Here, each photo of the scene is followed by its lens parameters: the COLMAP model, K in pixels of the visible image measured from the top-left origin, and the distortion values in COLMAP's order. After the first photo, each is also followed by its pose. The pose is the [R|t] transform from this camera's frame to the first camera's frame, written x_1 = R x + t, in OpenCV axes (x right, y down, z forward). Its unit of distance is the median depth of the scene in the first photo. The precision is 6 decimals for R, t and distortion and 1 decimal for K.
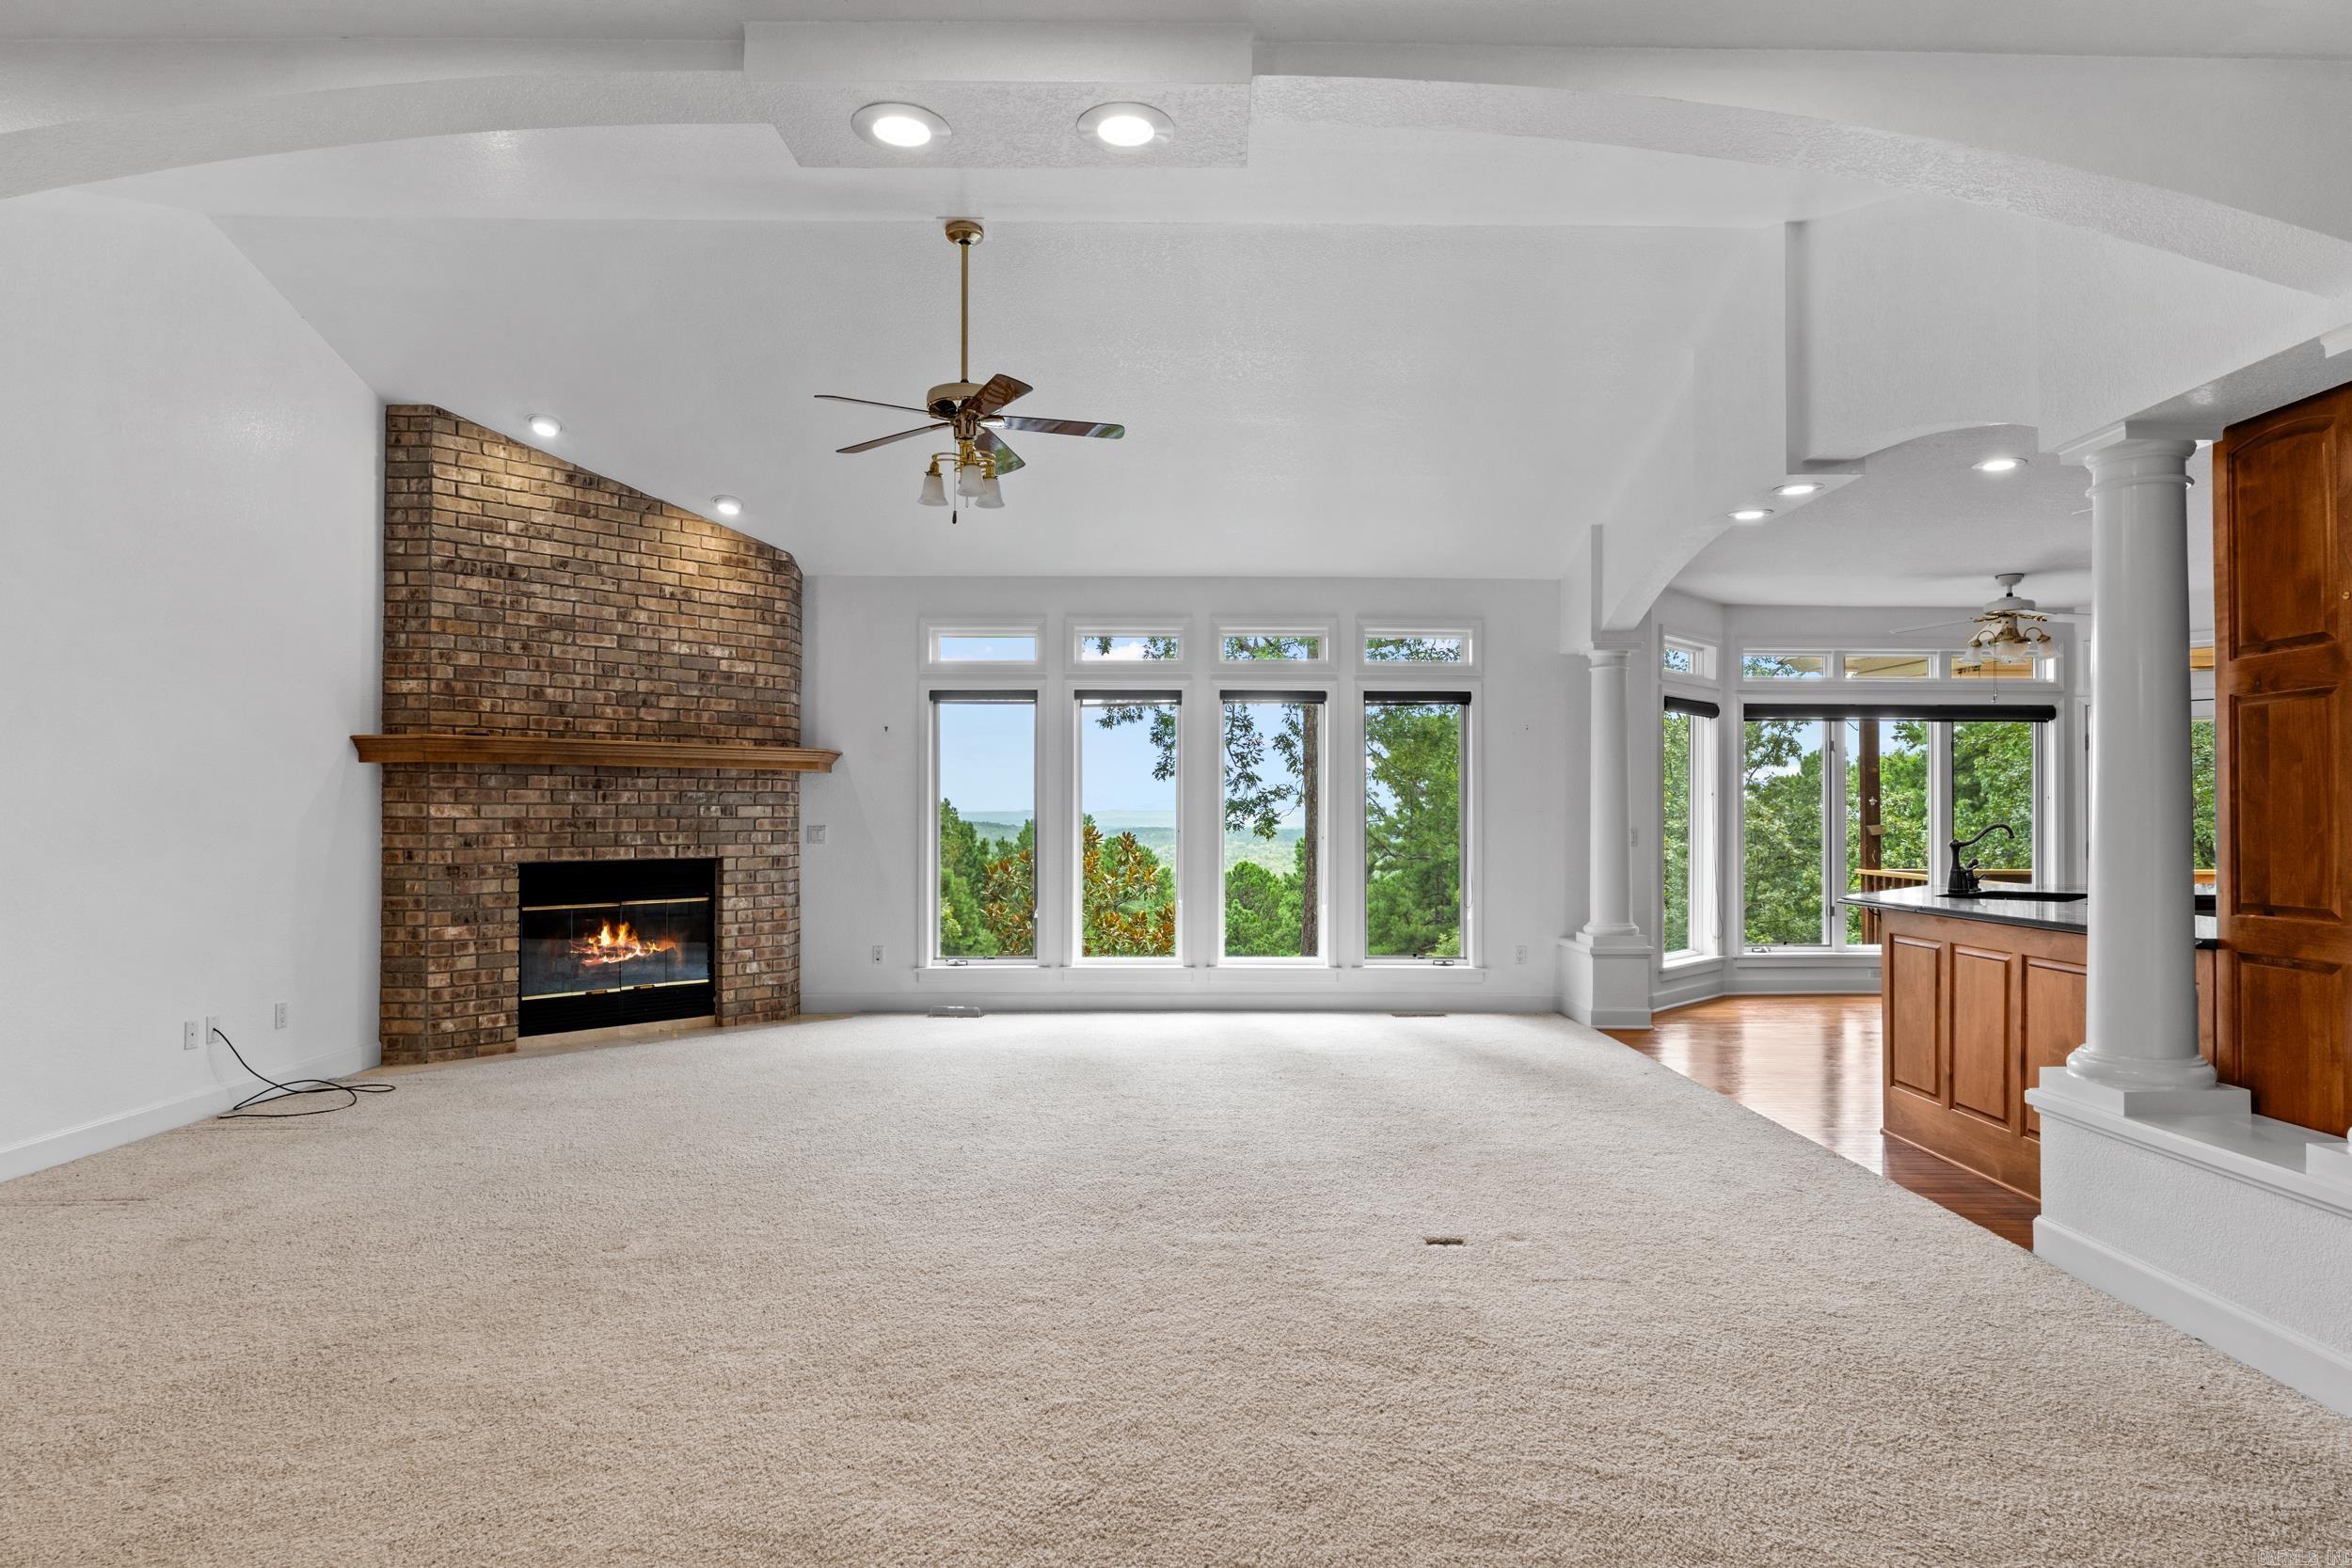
lens RADIAL K [[1342.1, 0, 1176.0], [0, 1342.1, 784.0], [0, 0, 1]] dist [-0.002441, -0.000379]
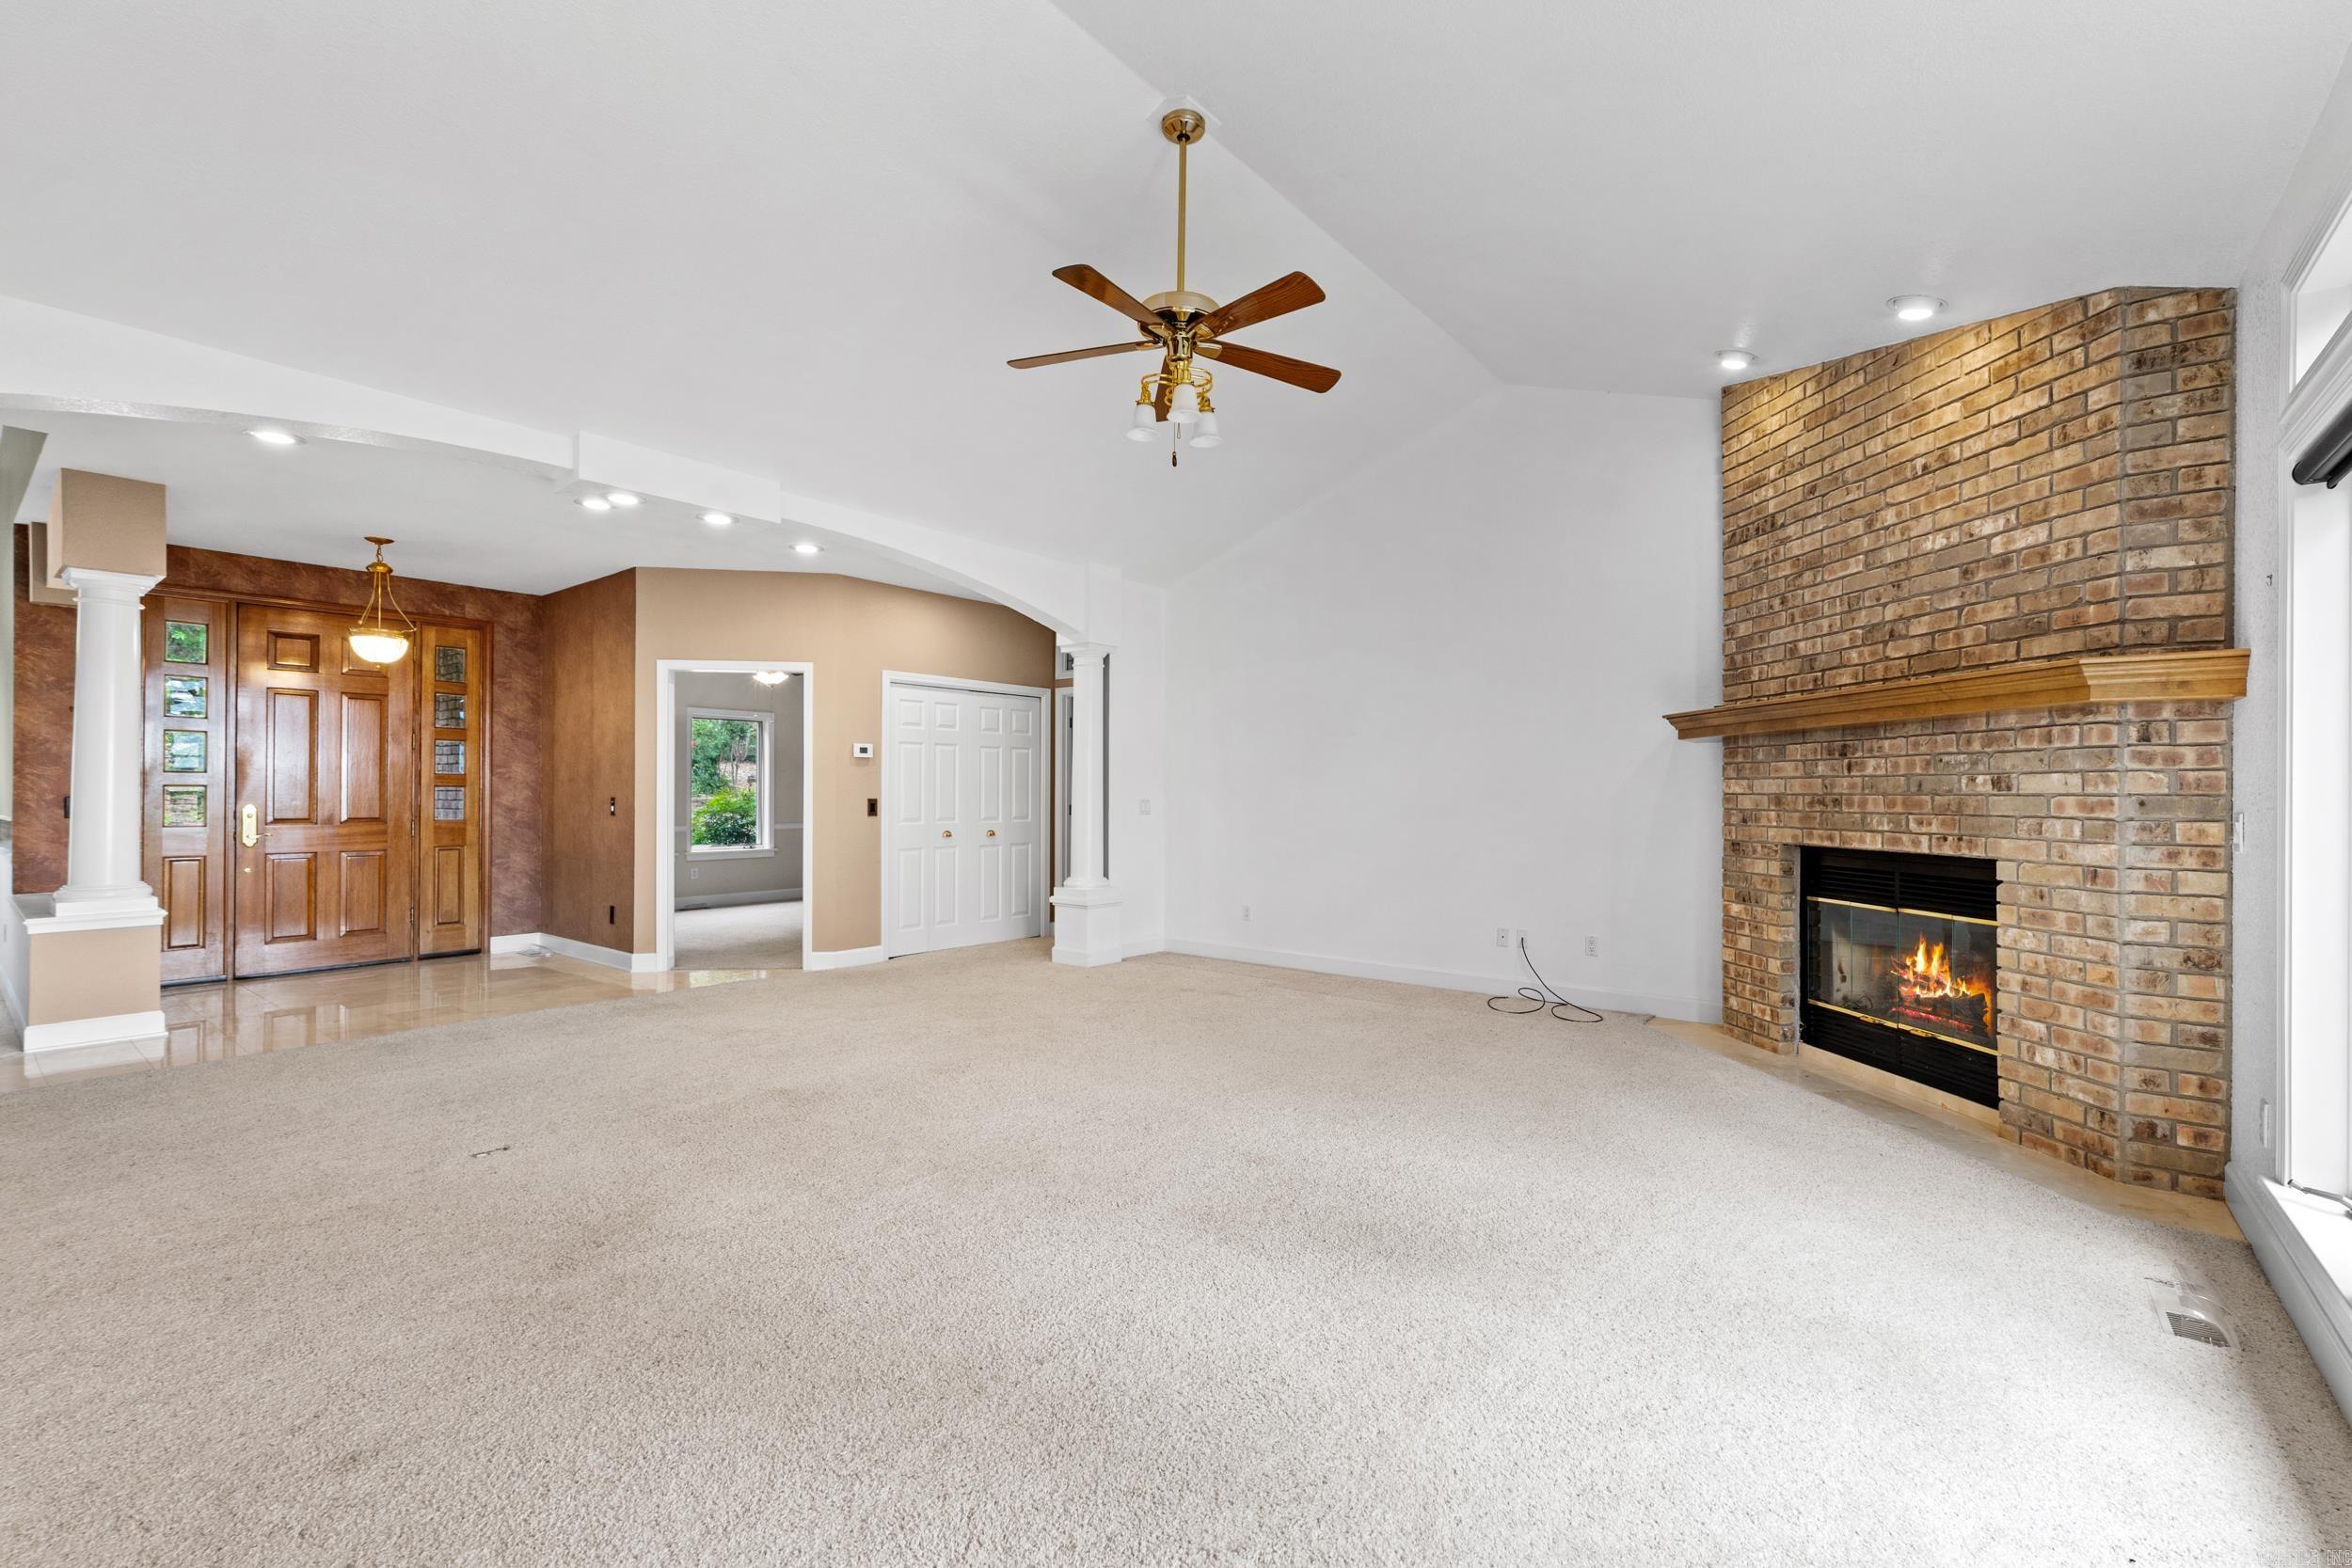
lens RADIAL K [[1022.6, 0, 1196.0], [0, 1022.6, 787.2], [0, 0, 1]] dist [0.004120, 0.000050]
pose [[-0.632869, -0.008842, -0.774208, 0.270425], [0.010367, 0.999748, -0.019893, 0.029002], [0.774189, -0.020616, -0.632618, 1.070363]]
